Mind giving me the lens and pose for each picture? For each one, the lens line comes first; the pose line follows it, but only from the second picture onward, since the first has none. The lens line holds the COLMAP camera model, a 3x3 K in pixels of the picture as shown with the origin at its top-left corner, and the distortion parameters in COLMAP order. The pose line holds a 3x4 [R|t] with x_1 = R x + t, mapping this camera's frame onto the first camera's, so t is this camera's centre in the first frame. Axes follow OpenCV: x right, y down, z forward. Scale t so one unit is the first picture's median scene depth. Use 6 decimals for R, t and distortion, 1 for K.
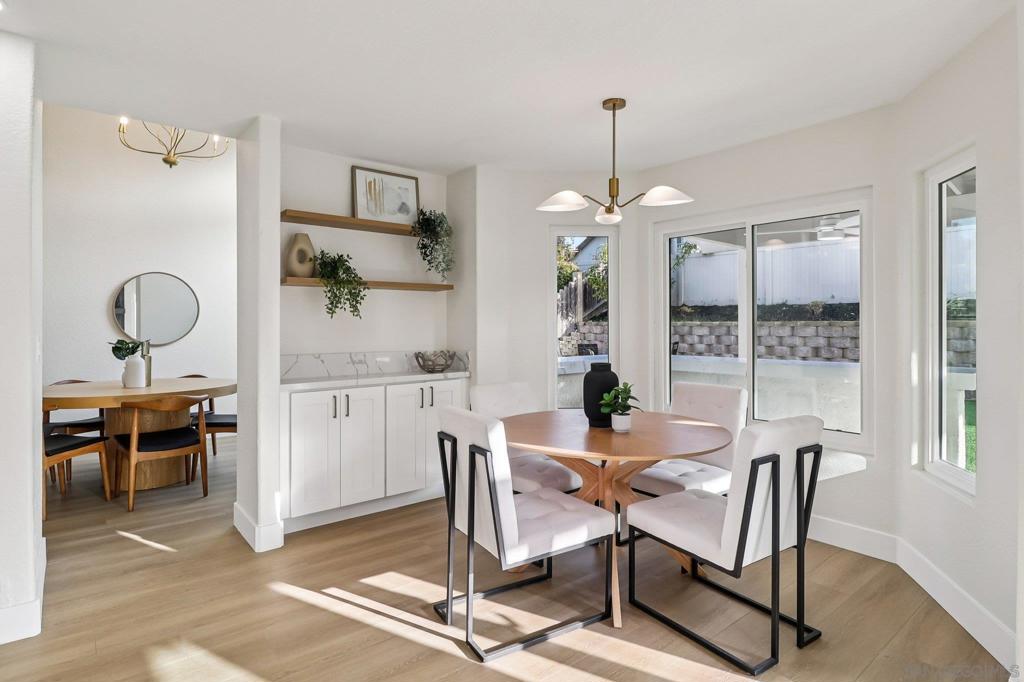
lens RADIAL K [[540.1, 0, 511.3], [0, 540.1, 324.8], [0, 0, 1]] dist [-0.001952, -0.007718]
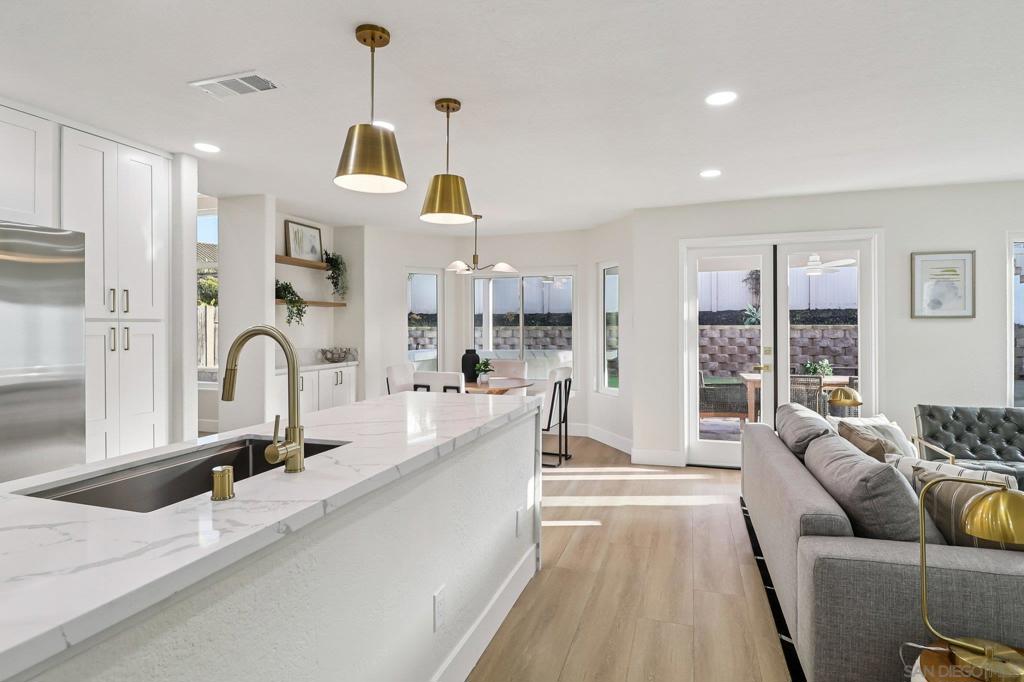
lens RADIAL K [[540.1, 0, 507.0], [0, 540.1, 333.4], [0, 0, 1]] dist [-0.001952, -0.007718]
pose [[0.845676, -0.007722, 0.533641, -0.567196], [0.003651, 0.999956, 0.008683, -0.002677], [-0.533684, -0.005394, 0.845667, -0.532741]]
